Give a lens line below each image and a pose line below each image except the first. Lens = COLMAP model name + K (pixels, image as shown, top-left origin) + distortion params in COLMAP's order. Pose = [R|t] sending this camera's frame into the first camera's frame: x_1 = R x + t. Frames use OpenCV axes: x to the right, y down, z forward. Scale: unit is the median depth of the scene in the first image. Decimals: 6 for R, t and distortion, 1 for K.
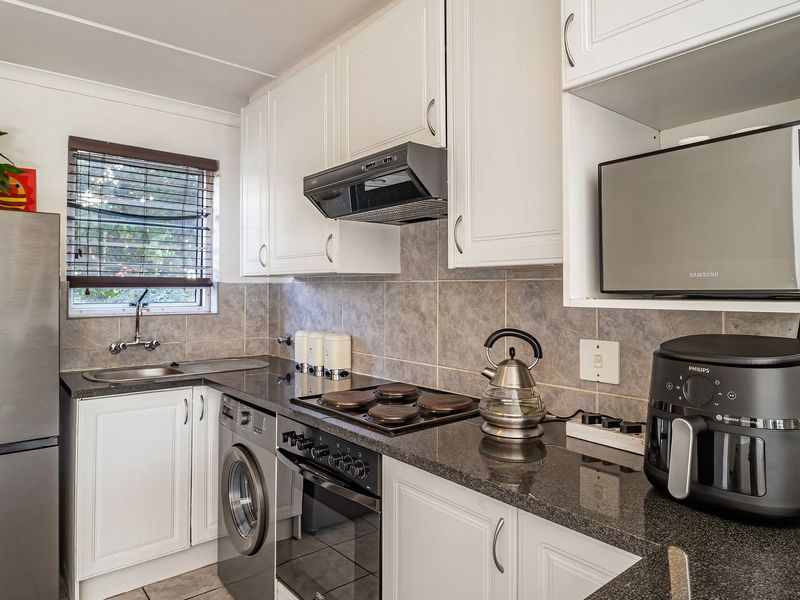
lens RADIAL K [[526.2, 0, 395.9], [0, 526.2, 283.3], [0, 0, 1]] dist [0.002350, -0.004620]
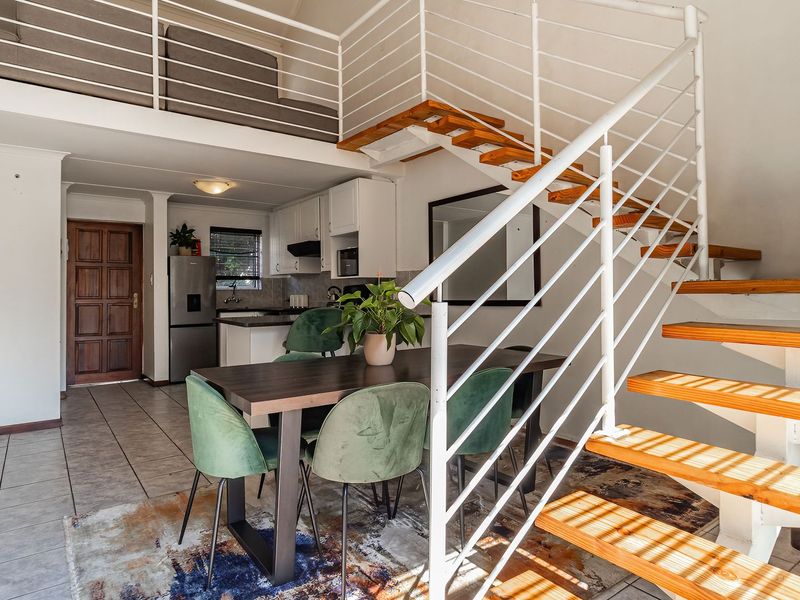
lens RADIAL K [[489.4, 0, 396.0], [0, 489.4, 284.4], [0, 0, 1]] dist [-0.004042, 0.001458]
pose [[0.998794, -0.010825, -0.047894, 0.545296], [0.010811, 0.999941, -0.000545, 0.049710], [0.047897, 0.000027, 0.998852, -1.715323]]
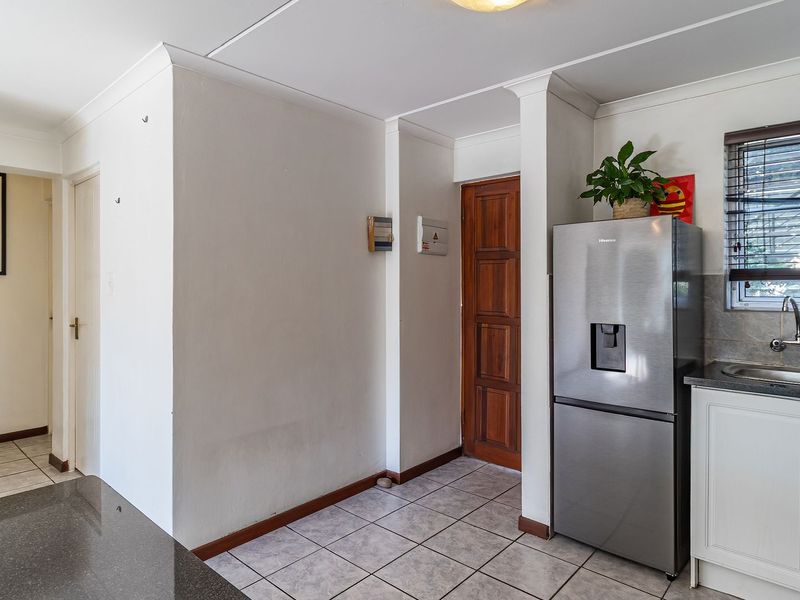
lens RADIAL K [[489.4, 0, 401.5], [0, 489.4, 283.2], [0, 0, 1]] dist [-0.004042, 0.001458]
pose [[0.153807, -0.000634, -0.988101, 0.242170], [0.014202, 0.999898, 0.001569, 0.002789], [0.987999, -0.014274, 0.153800, 0.234610]]
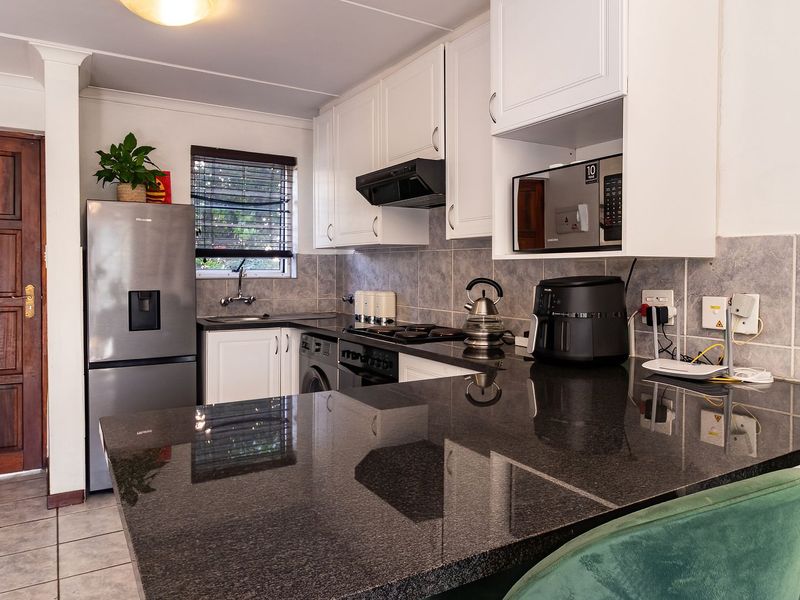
lens RADIAL K [[575.8, 0, 399.8], [0, 575.8, 284.7], [0, 0, 1]] dist [0.002439, -0.000997]
pose [[0.990366, 0.004144, -0.138409, 0.129778], [0.001165, 0.999267, 0.038254, 0.025320], [0.138466, -0.038047, 0.989636, -0.441708]]
